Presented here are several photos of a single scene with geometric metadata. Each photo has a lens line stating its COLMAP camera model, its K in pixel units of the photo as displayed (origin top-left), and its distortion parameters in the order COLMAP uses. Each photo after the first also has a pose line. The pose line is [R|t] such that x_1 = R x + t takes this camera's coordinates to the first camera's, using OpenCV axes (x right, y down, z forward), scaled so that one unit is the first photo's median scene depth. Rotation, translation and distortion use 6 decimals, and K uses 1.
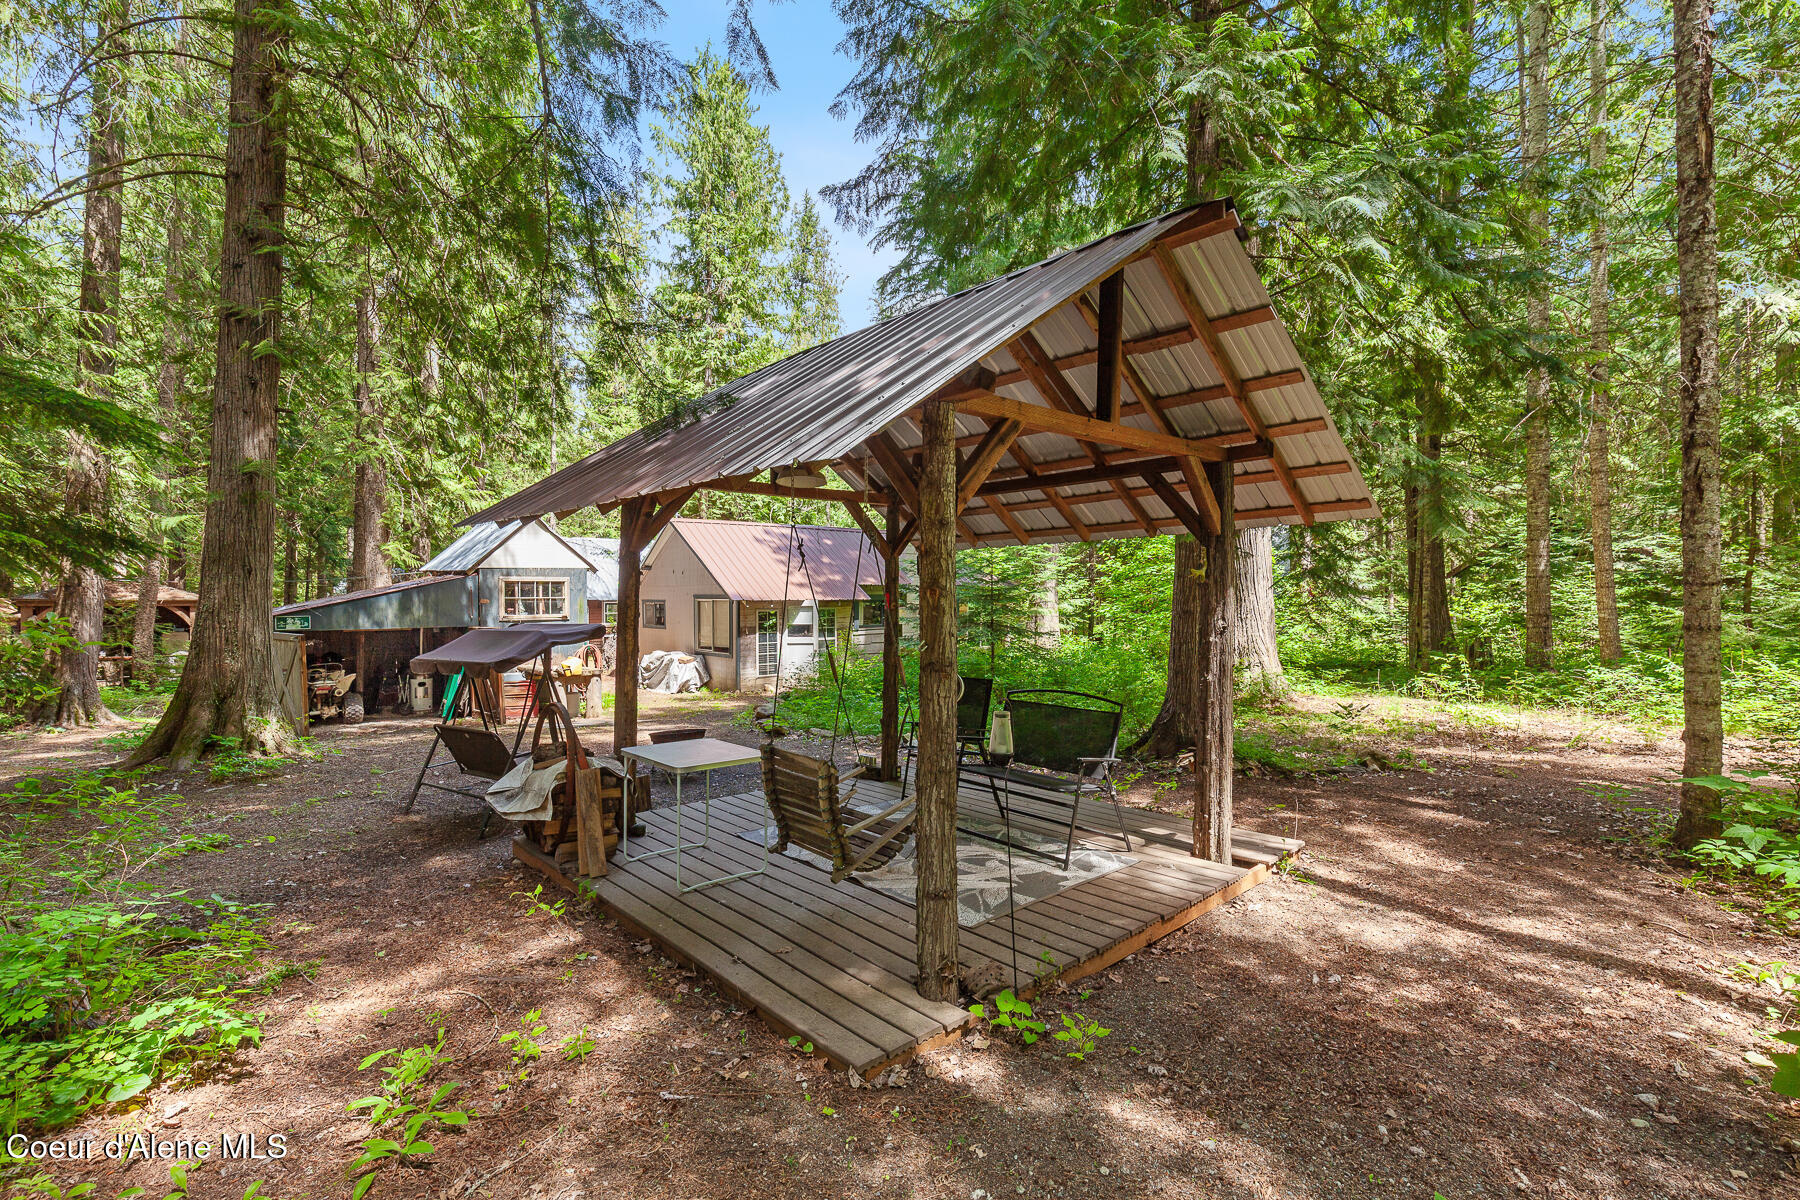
lens RADIAL K [[816.8, 0, 906.2], [0, 816.8, 580.1], [0, 0, 1]] dist [0.000246, 0.000204]
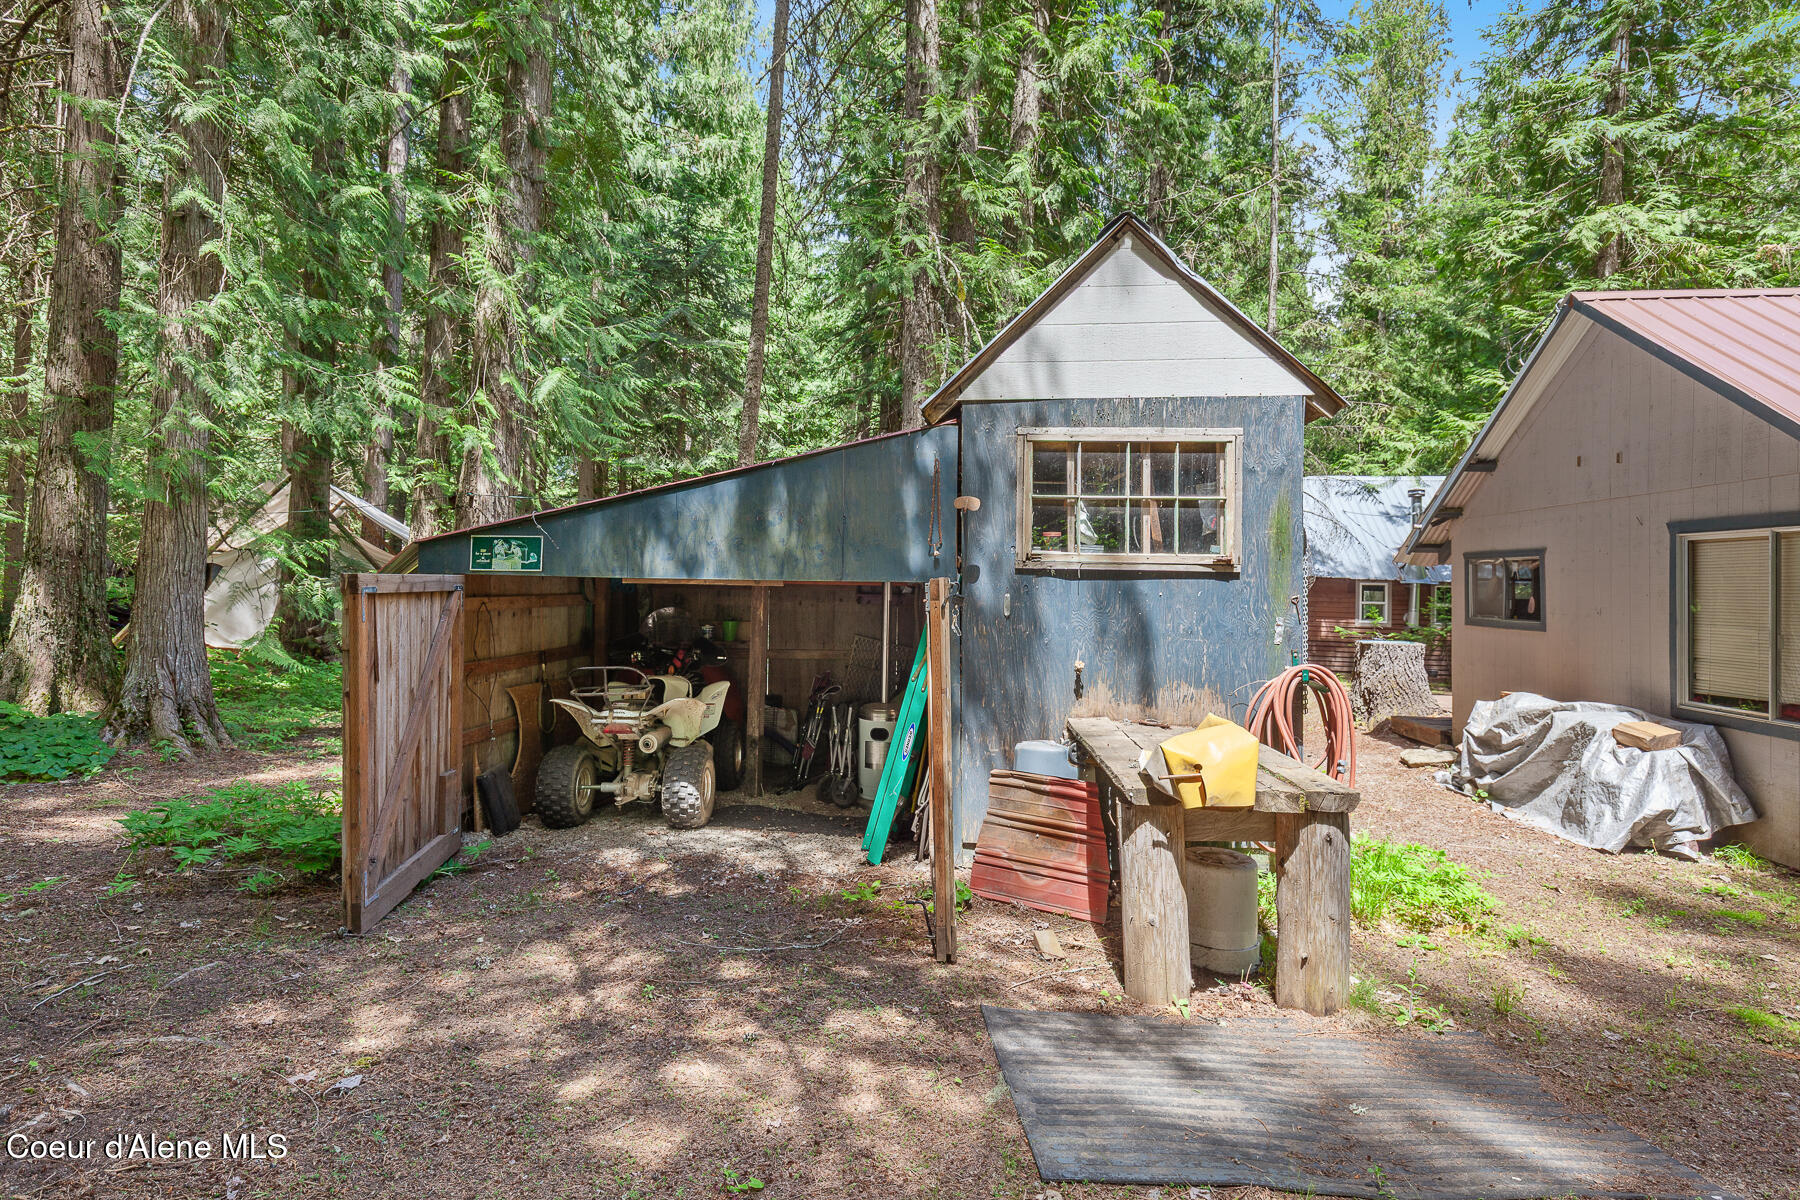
lens RADIAL K [[941.3, 0, 900.0], [0, 941.3, 600.0], [0, 0, 1]] dist [-0.000680, -0.000199]
pose [[0.689807, 0.026162, -0.723520, -0.258336], [-0.009146, 0.999582, 0.027424, 0.050217], [0.723935, -0.012300, 0.689758, 0.694149]]
